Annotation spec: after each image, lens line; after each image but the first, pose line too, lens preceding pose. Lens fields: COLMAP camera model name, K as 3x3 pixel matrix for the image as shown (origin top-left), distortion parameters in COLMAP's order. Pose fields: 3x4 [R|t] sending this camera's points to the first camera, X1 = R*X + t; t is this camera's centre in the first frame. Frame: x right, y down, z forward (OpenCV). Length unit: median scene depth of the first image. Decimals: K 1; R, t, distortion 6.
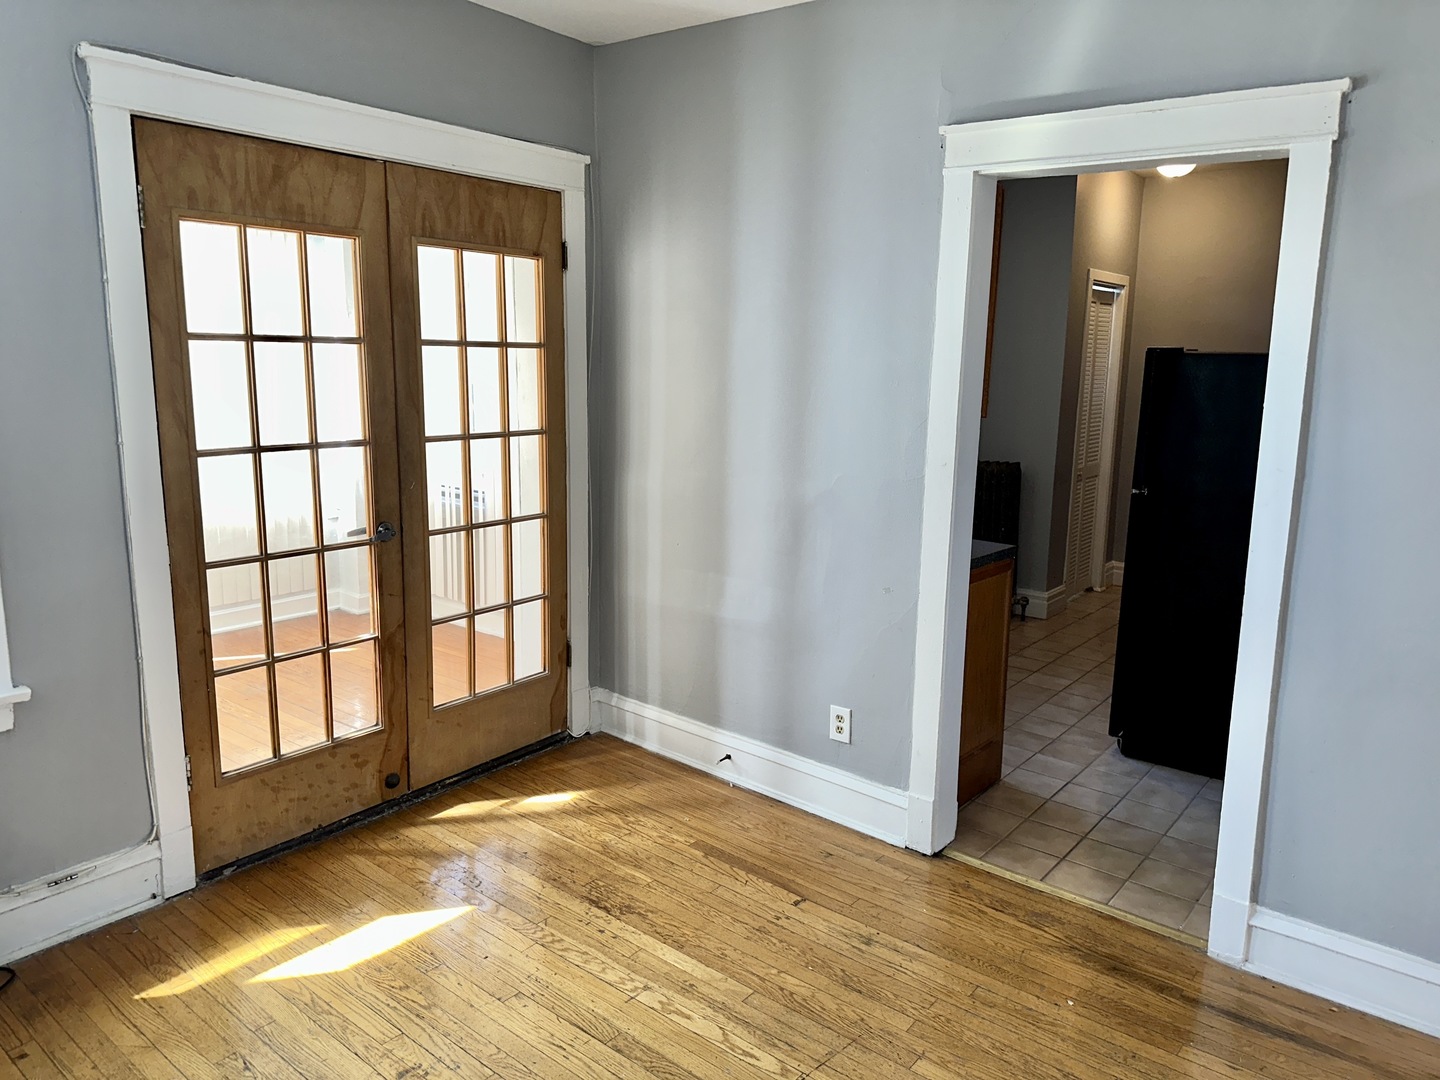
lens RADIAL K [[1007.7, 0, 717.7], [0, 1007.7, 529.9], [0, 0, 1]] dist [0.142719, -0.155976]
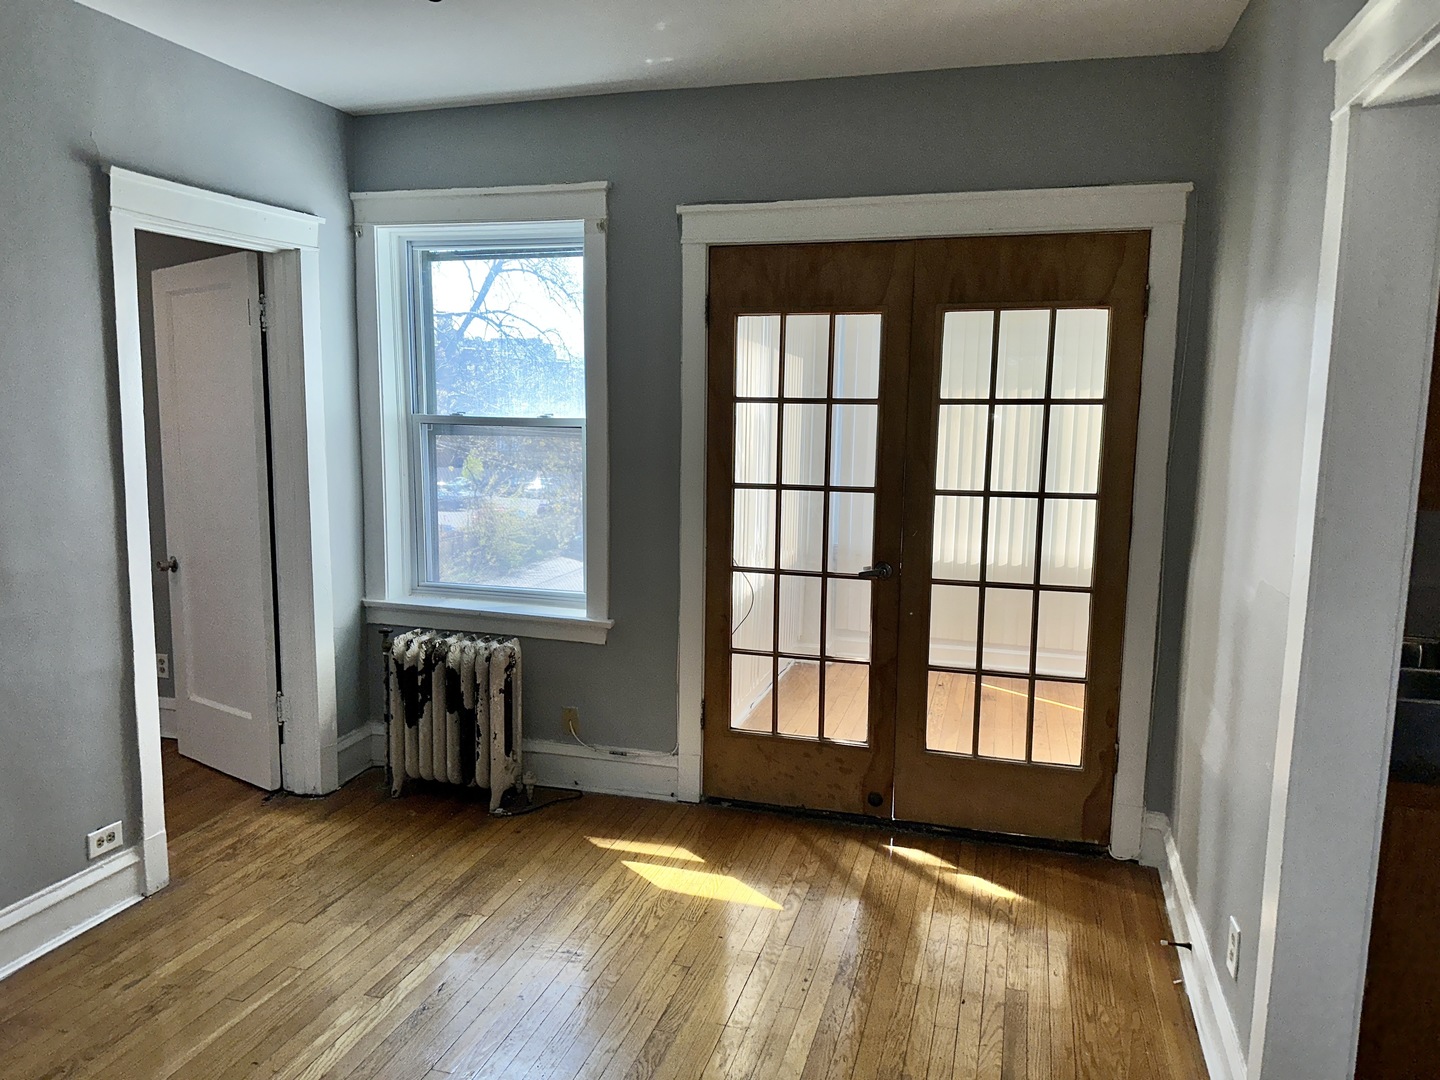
lens RADIAL K [[1007.7, 0, 717.7], [0, 1007.7, 529.9], [0, 0, 1]] dist [0.142719, -0.155976]
pose [[0.405197, 0.103770, -0.908321, 0.590824], [-0.169995, 0.984762, 0.036669, -0.051326], [0.898285, 0.139552, 0.416664, 0.369812]]
